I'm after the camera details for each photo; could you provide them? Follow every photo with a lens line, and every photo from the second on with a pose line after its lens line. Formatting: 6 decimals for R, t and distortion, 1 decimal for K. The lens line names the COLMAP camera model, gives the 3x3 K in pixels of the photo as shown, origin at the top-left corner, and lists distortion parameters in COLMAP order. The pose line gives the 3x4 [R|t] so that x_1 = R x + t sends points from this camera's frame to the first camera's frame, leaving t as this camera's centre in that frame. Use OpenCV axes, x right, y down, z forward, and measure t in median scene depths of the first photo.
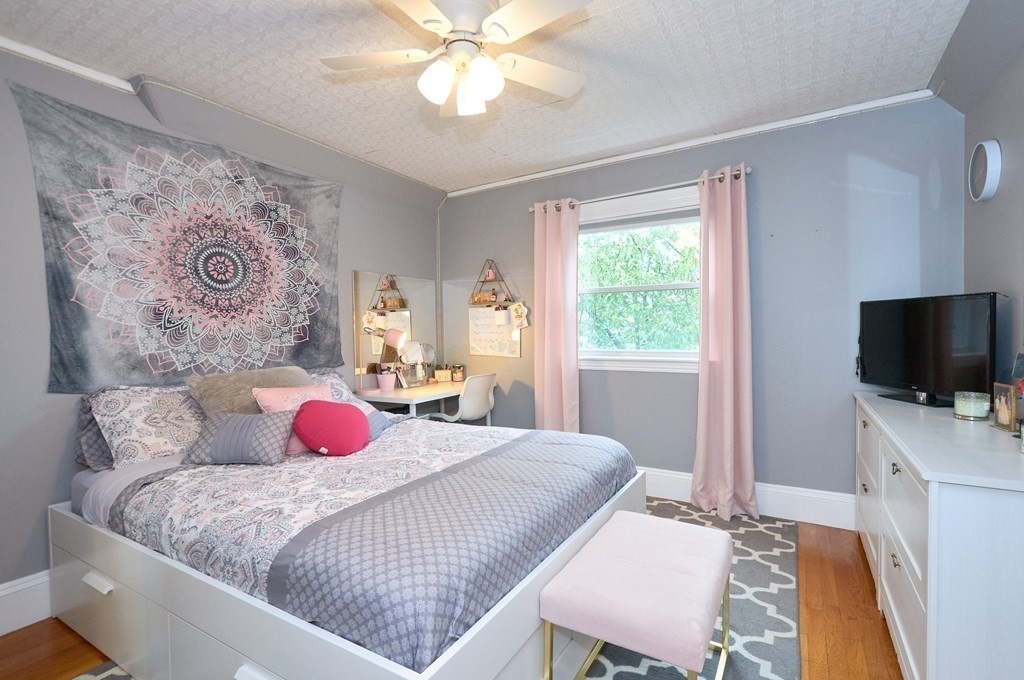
lens RADIAL K [[467.6, 0, 513.9], [0, 467.6, 338.1], [0, 0, 1]] dist [0.000703, -0.000344]
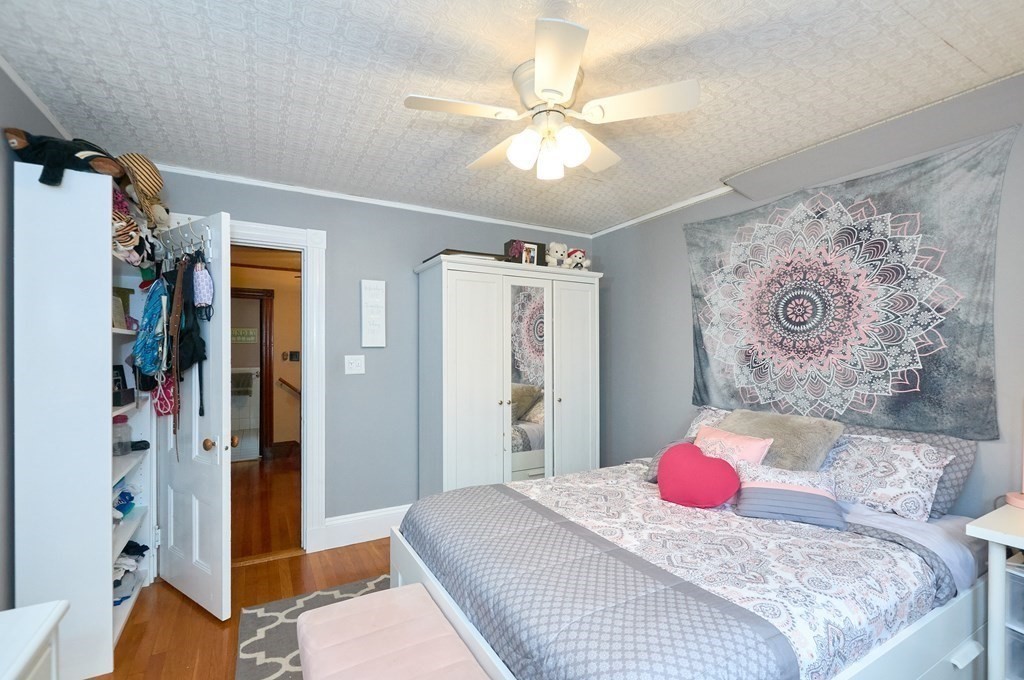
lens RADIAL K [[467.6, 0, 514.0], [0, 467.6, 345.2], [0, 0, 1]] dist [0.000703, -0.000344]
pose [[-0.494750, 0.017318, -0.868863, 0.566774], [0.000597, 0.999808, 0.019588, -0.094306], [0.869035, 0.009172, -0.494666, 0.965200]]
